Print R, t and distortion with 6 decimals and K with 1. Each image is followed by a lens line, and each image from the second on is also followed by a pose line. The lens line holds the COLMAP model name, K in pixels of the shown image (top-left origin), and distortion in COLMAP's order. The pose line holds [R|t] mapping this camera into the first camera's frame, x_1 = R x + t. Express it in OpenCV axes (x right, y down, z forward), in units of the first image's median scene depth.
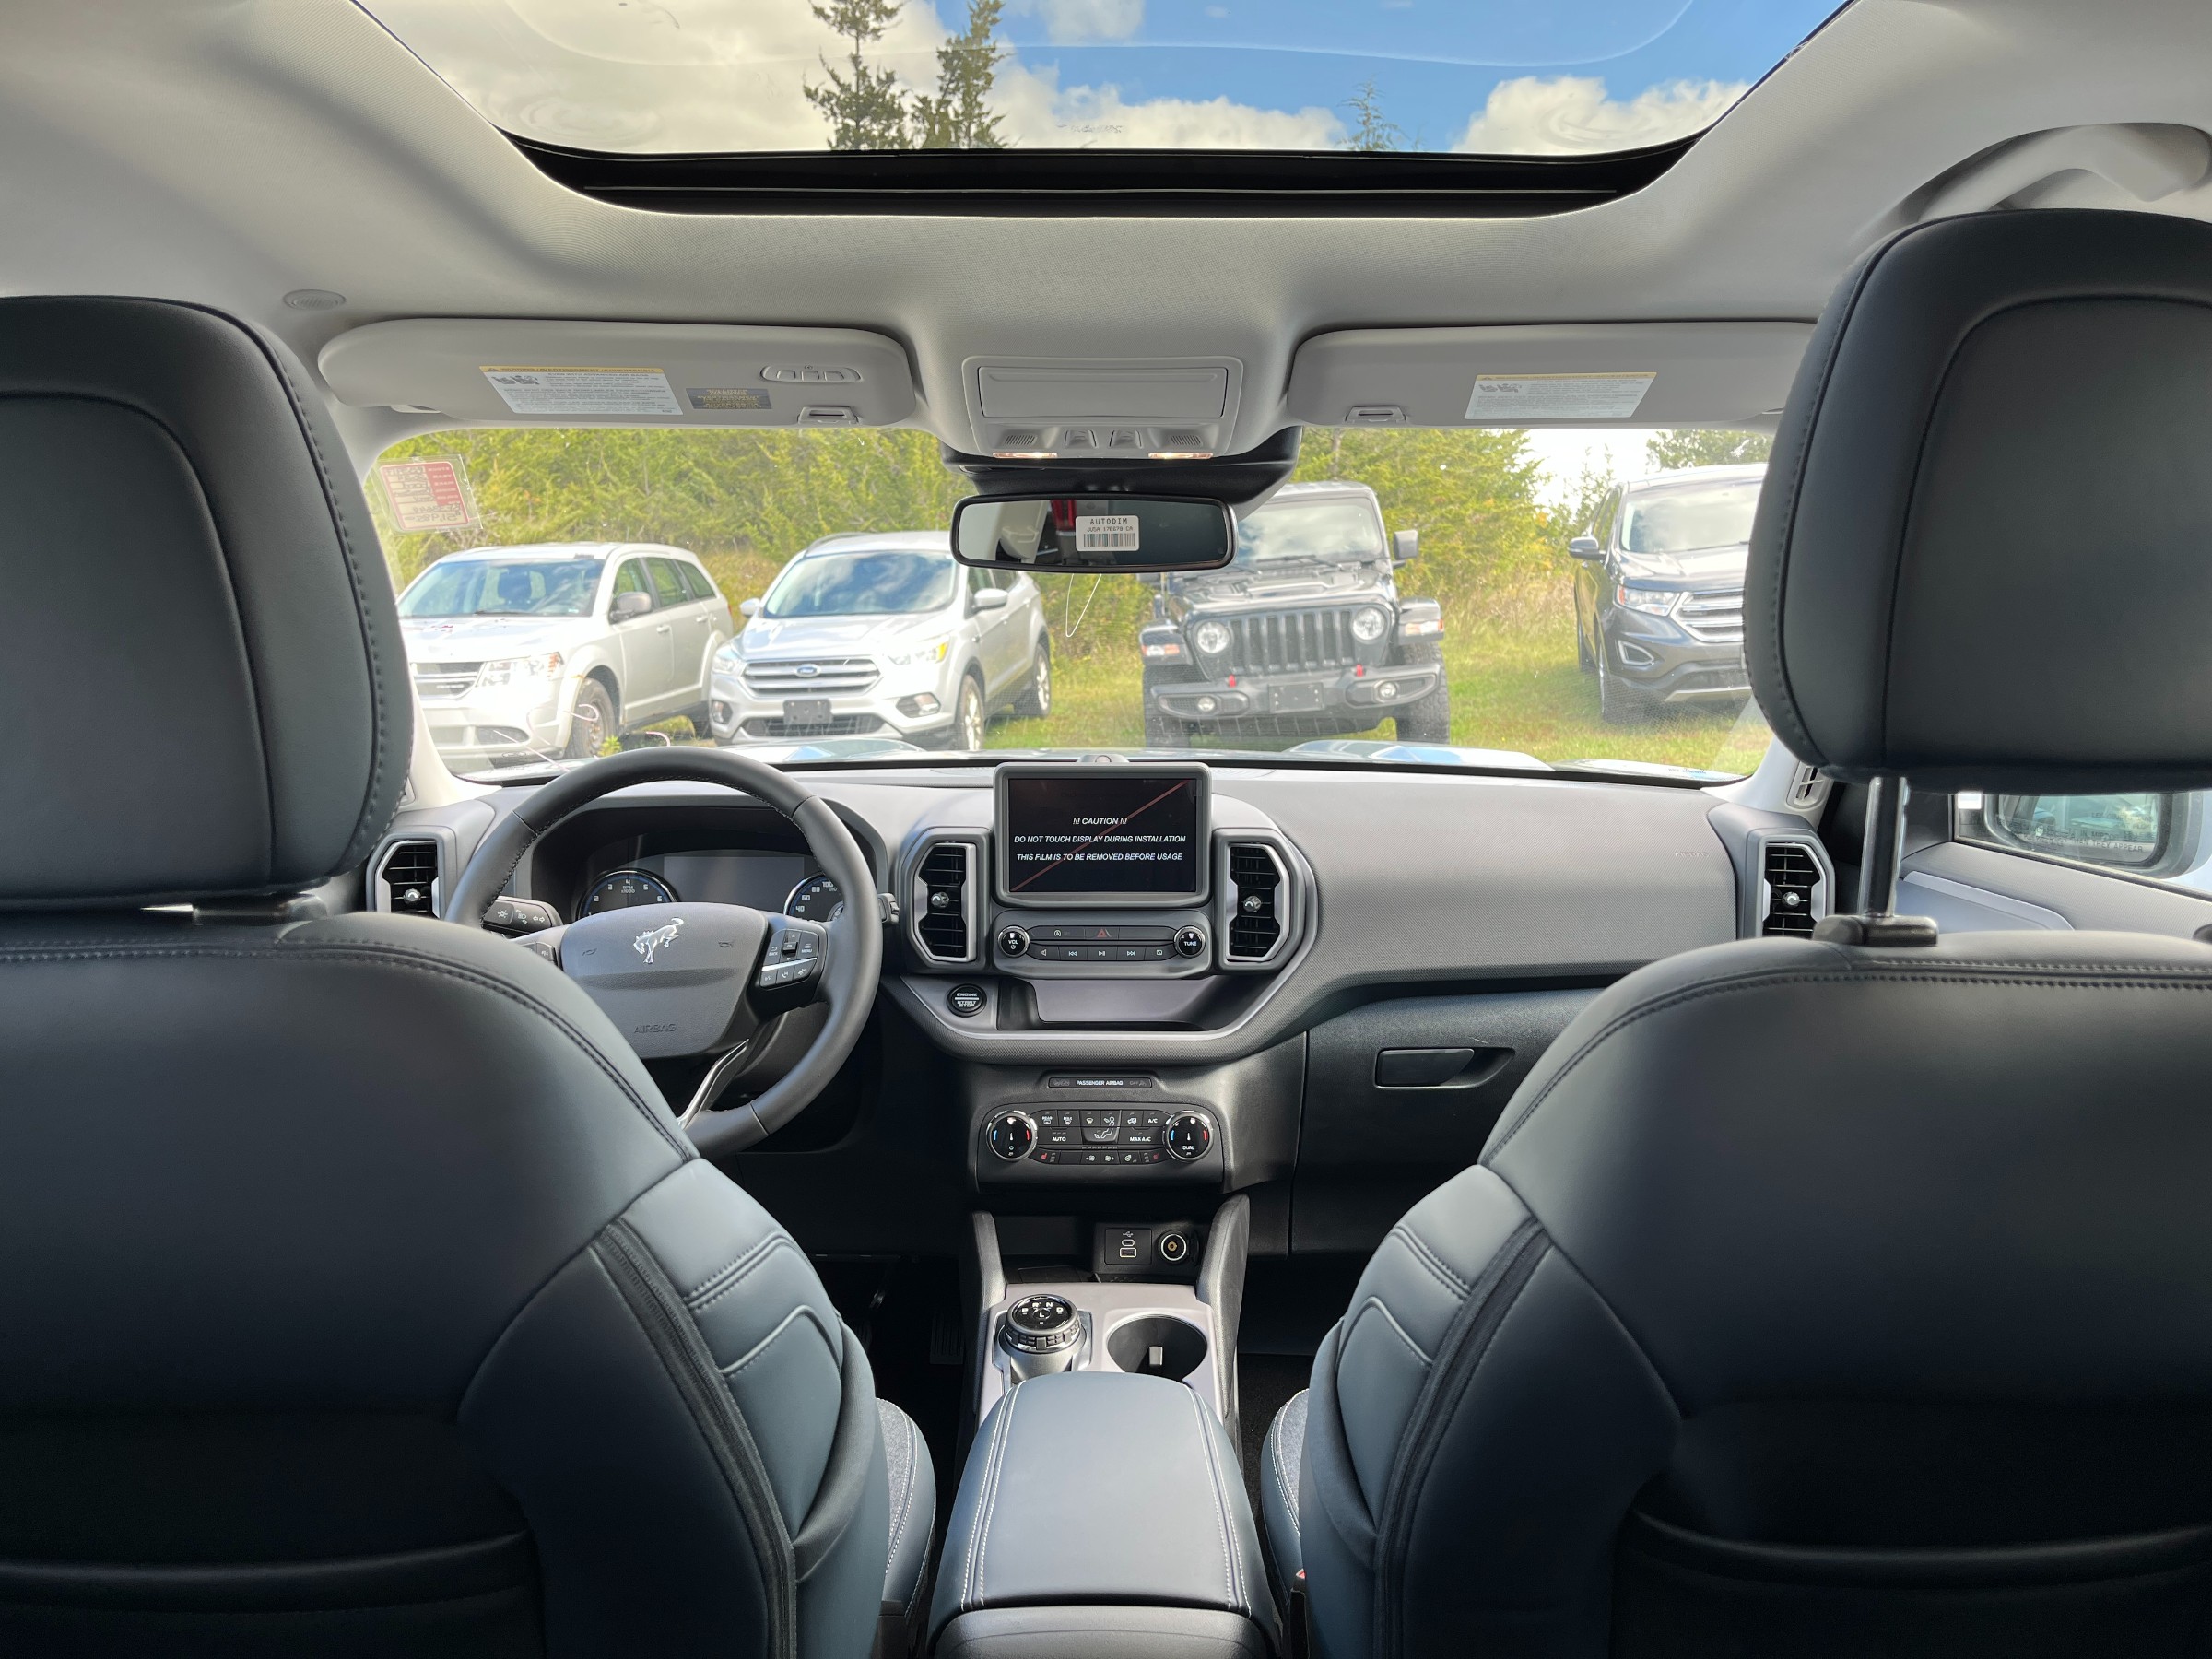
lens RADIAL K [[1686.3, 0, 1098.8], [0, 1686.3, 812.7], [0, 0, 1]] dist [0.037126, -0.057992]
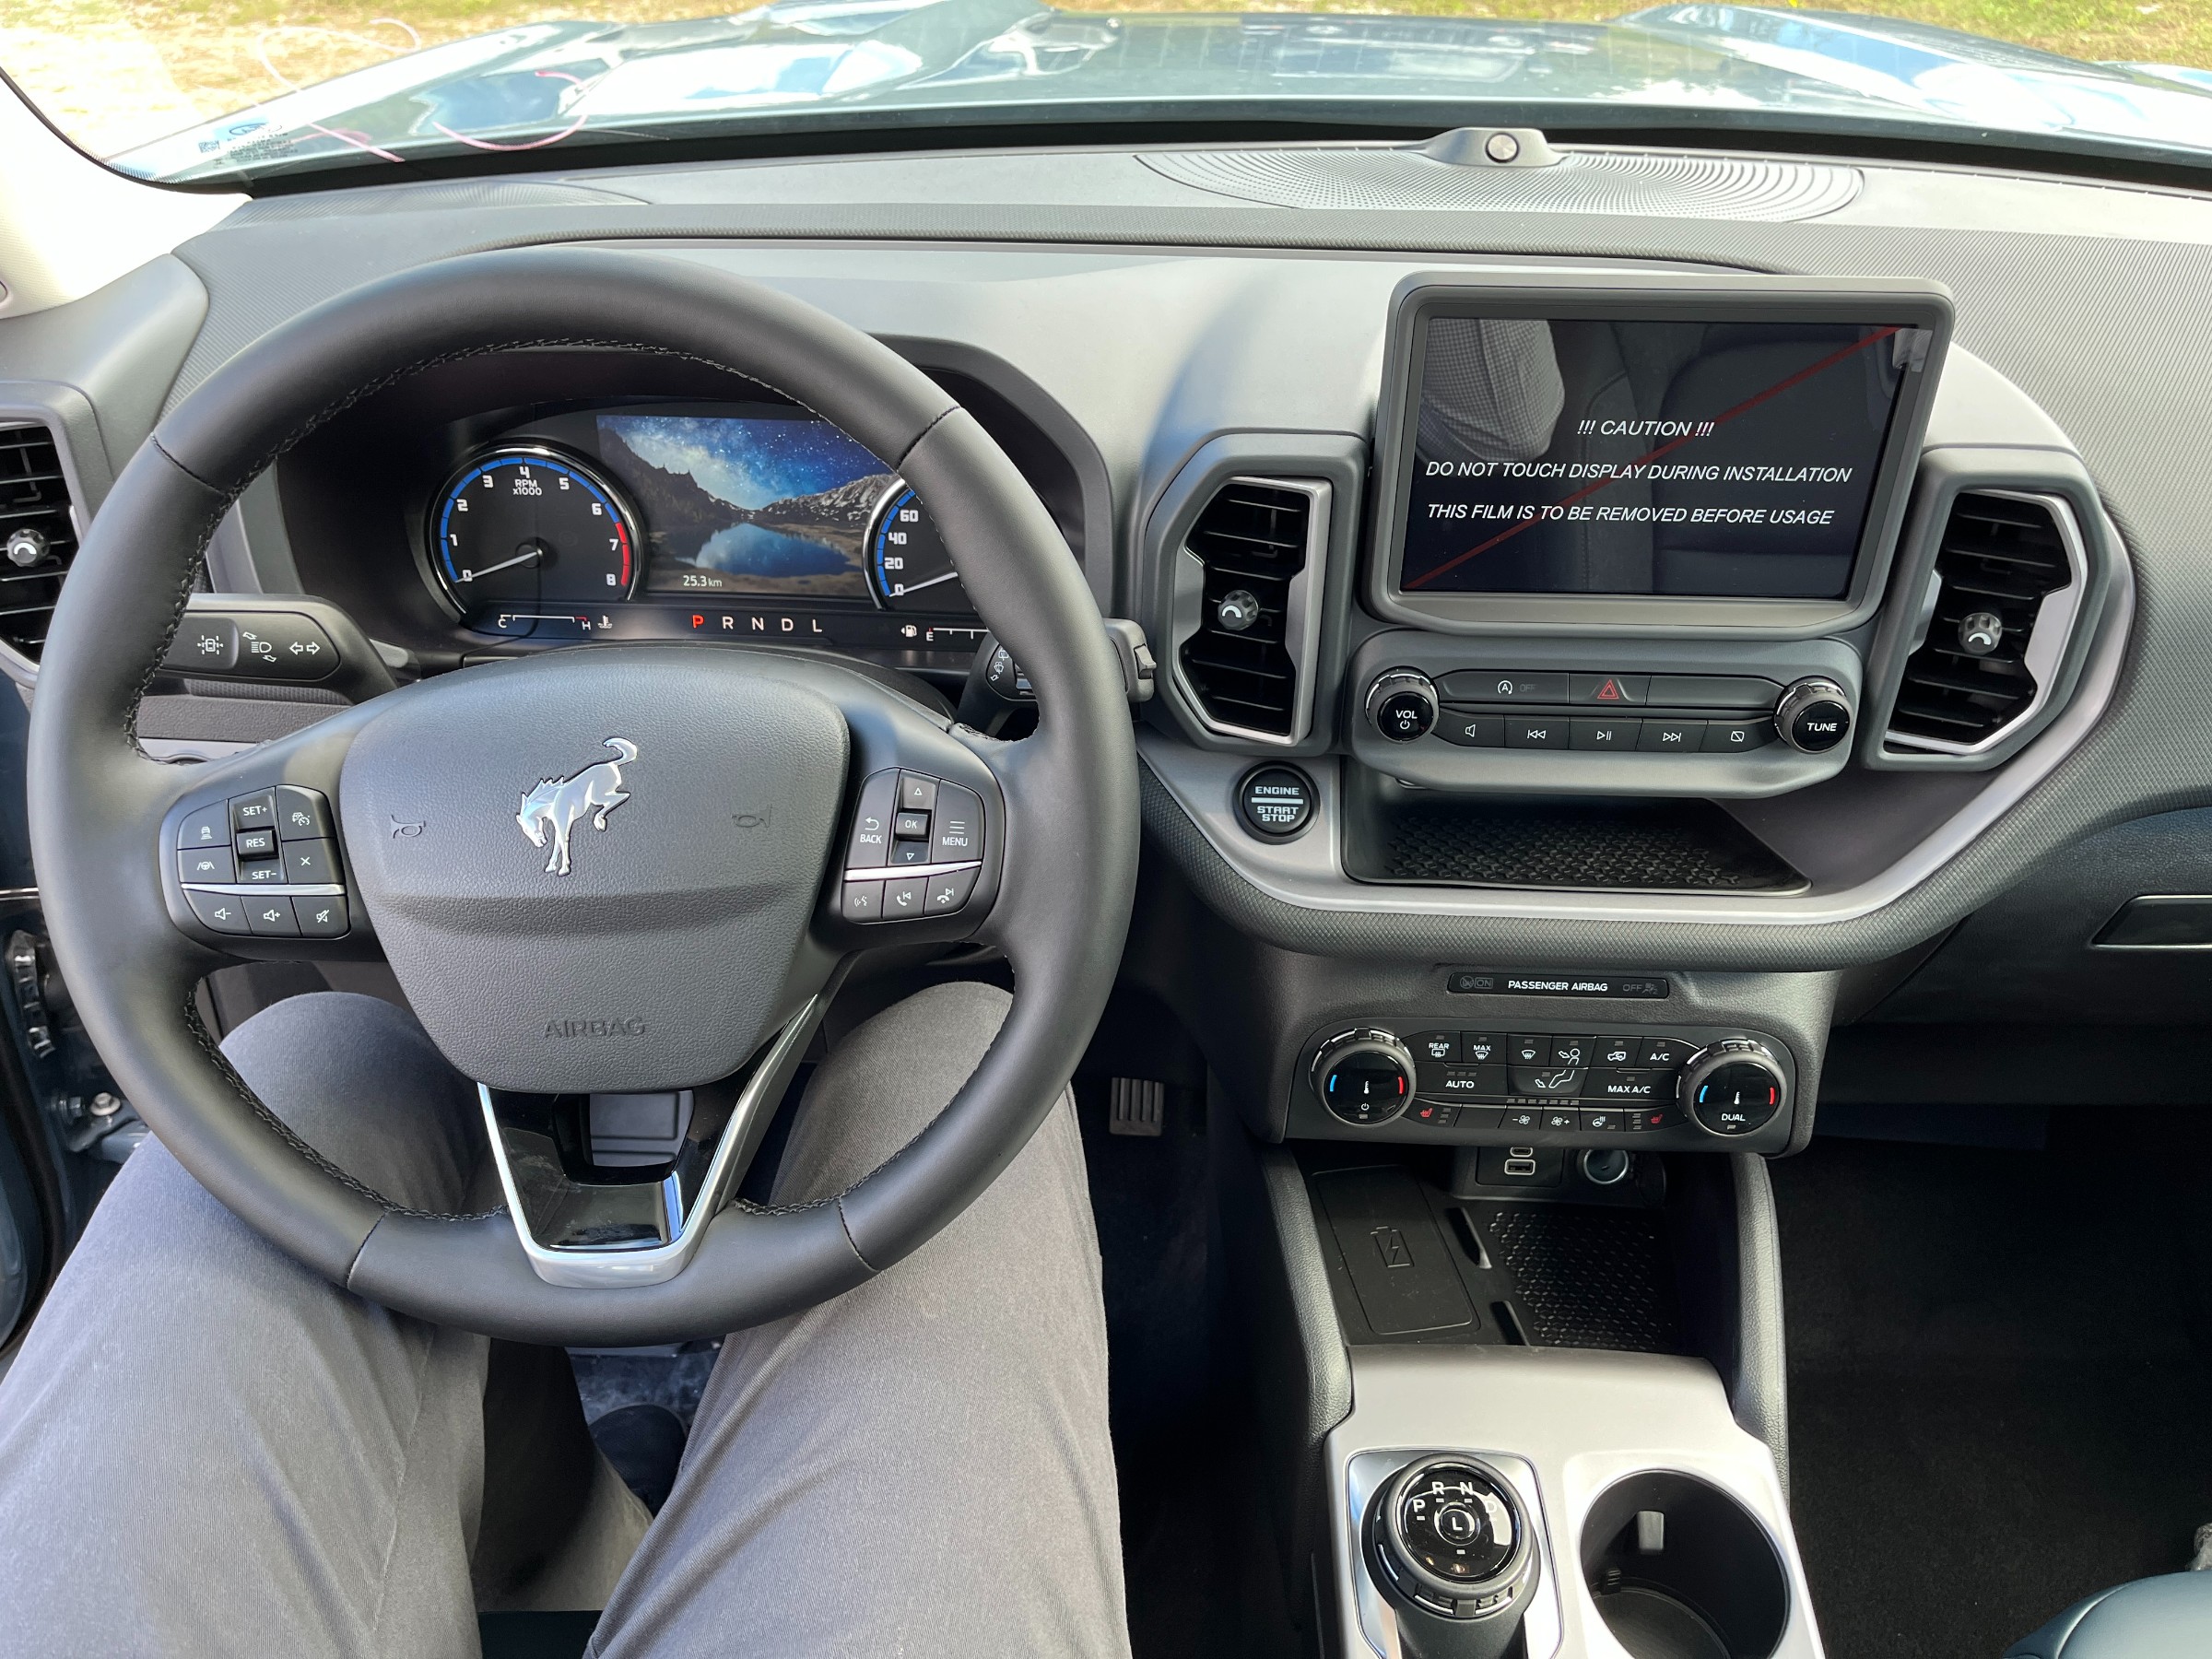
lens RADIAL K [[1686.3, 0, 1087.6], [0, 1686.3, 853.7], [0, 0, 1]] dist [0.037126, -0.057992]
pose [[0.999645, 0.020014, -0.017602, -0.122870], [-0.009432, 0.883310, 0.468694, -0.093125], [0.024929, -0.468361, 0.883185, 0.591942]]
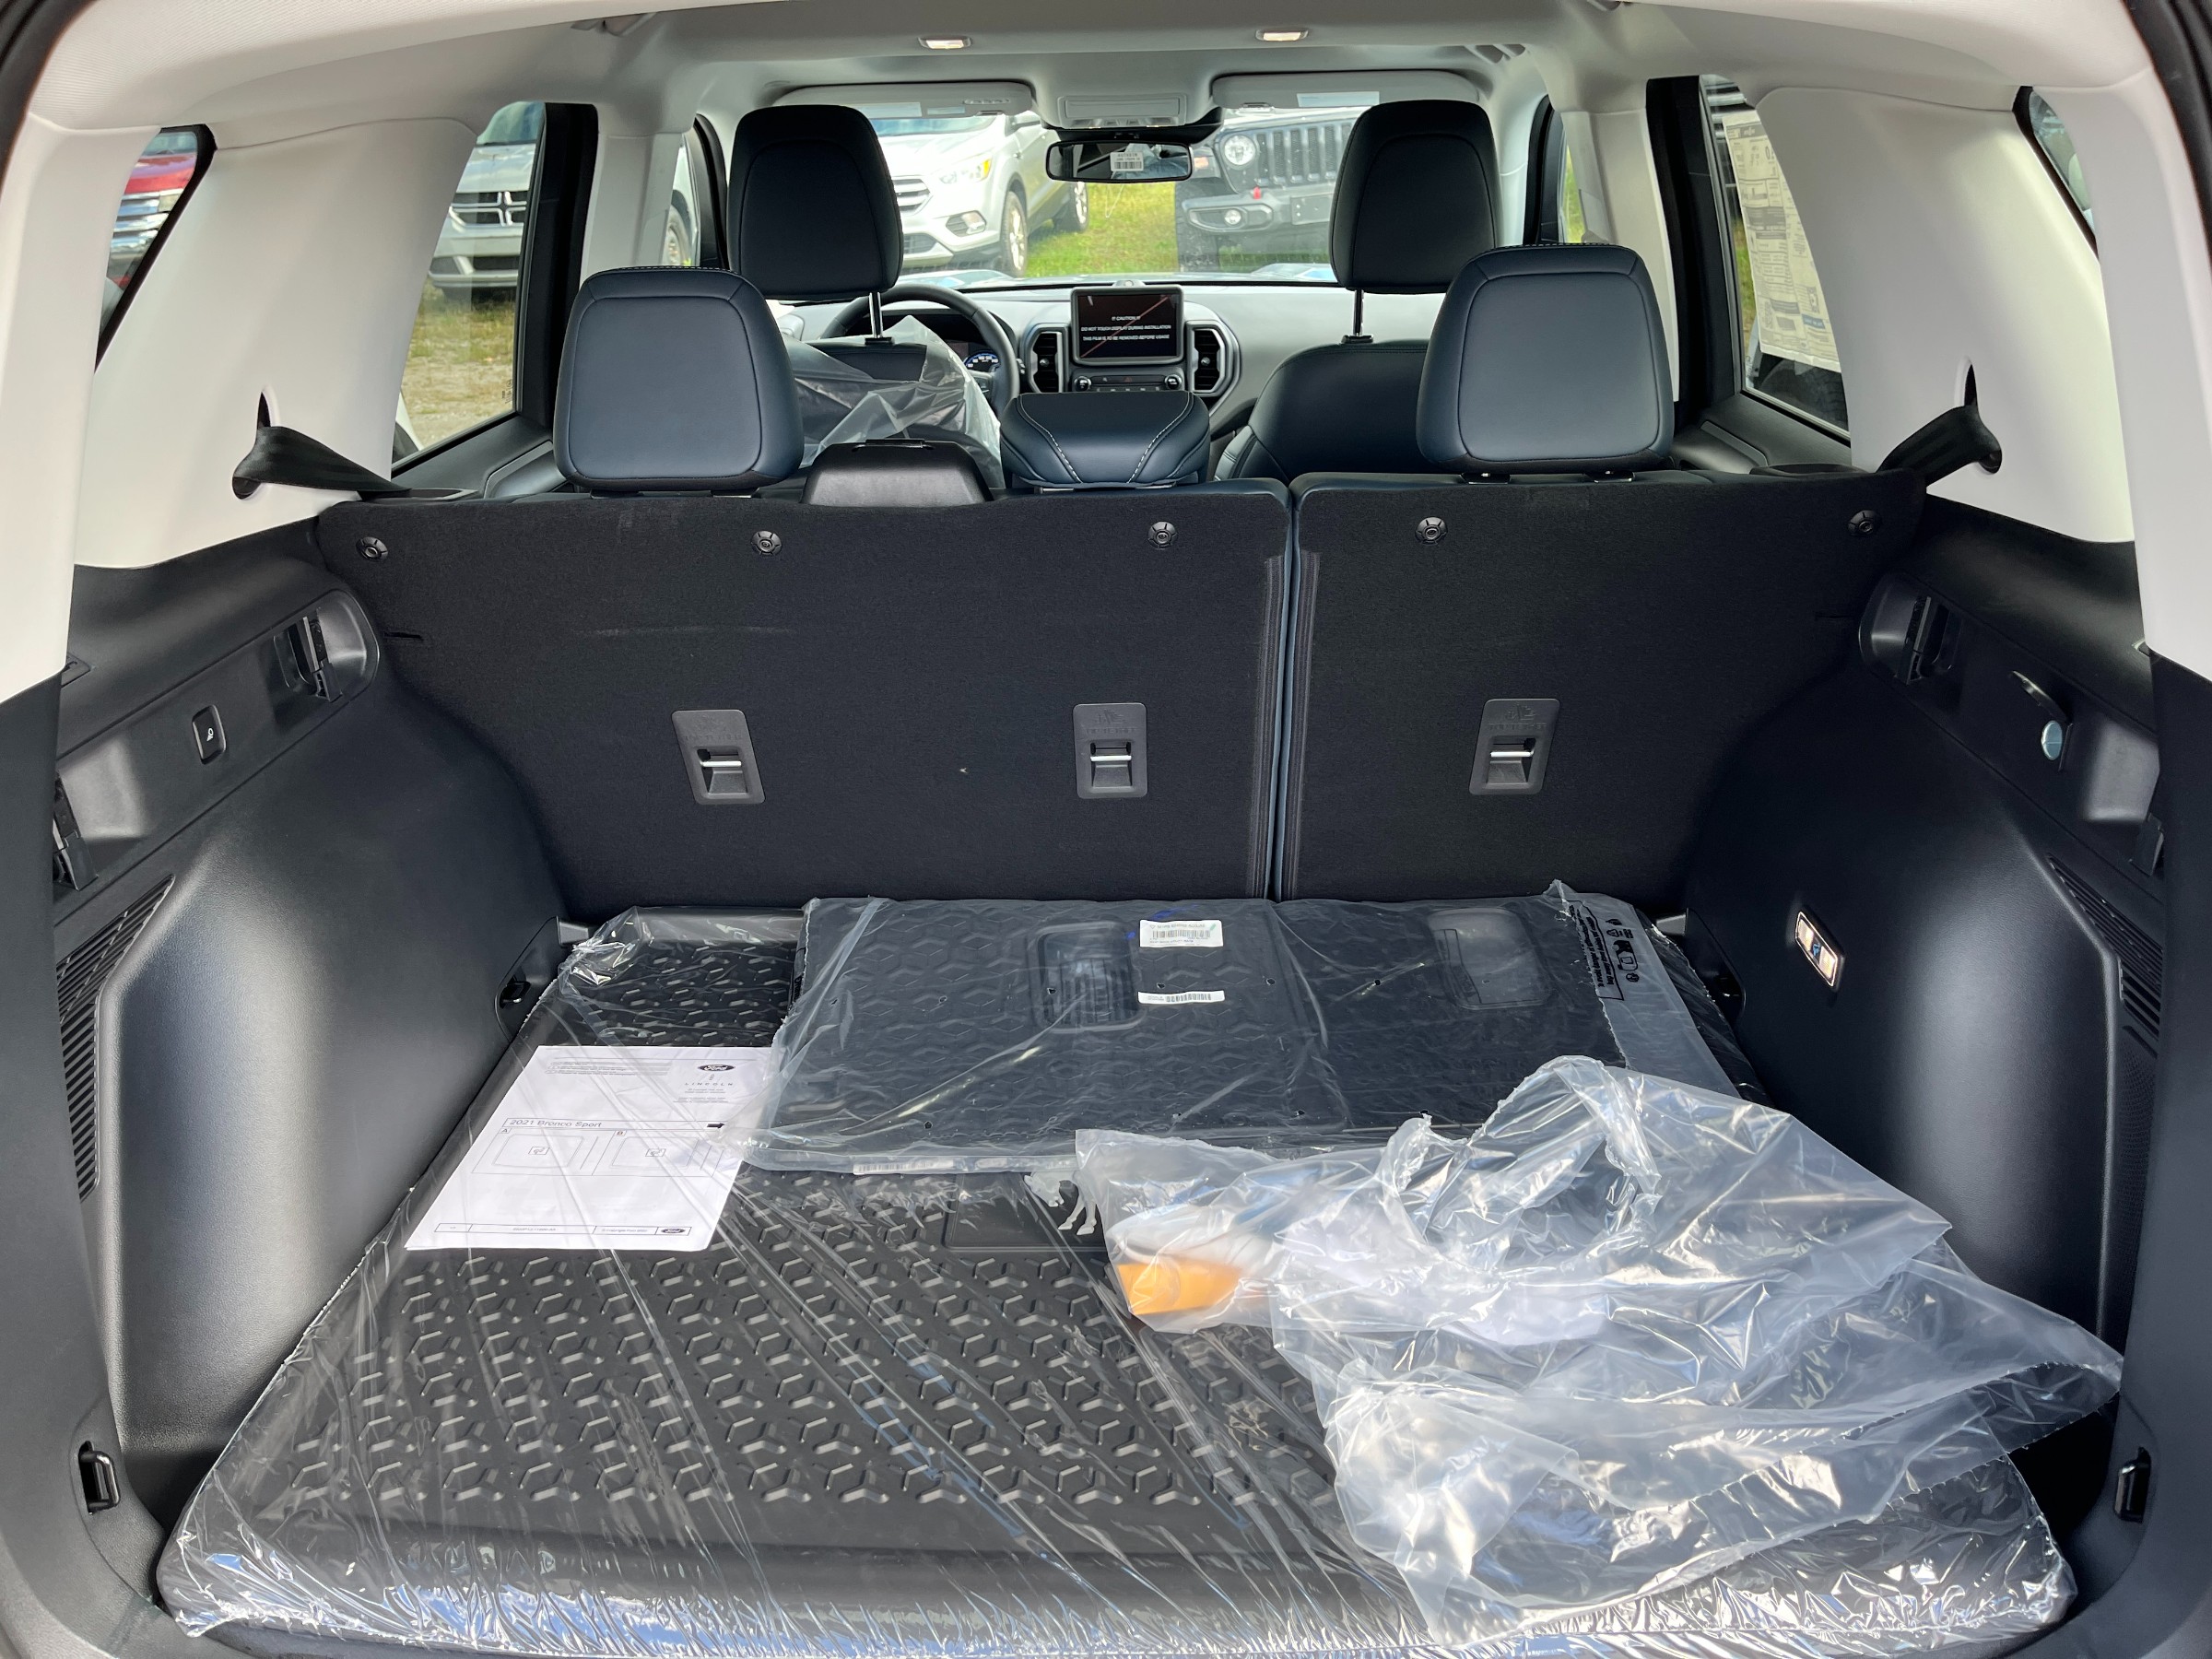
lens RADIAL K [[1686.3, 0, 1106.4], [0, 1686.3, 817.8], [0, 0, 1]] dist [0.037126, -0.057992]
pose [[0.999624, -0.014499, -0.023268, 0.014857], [0.020399, 0.960380, 0.277948, 0.015790], [0.018317, -0.278318, 0.960314, -1.004714]]
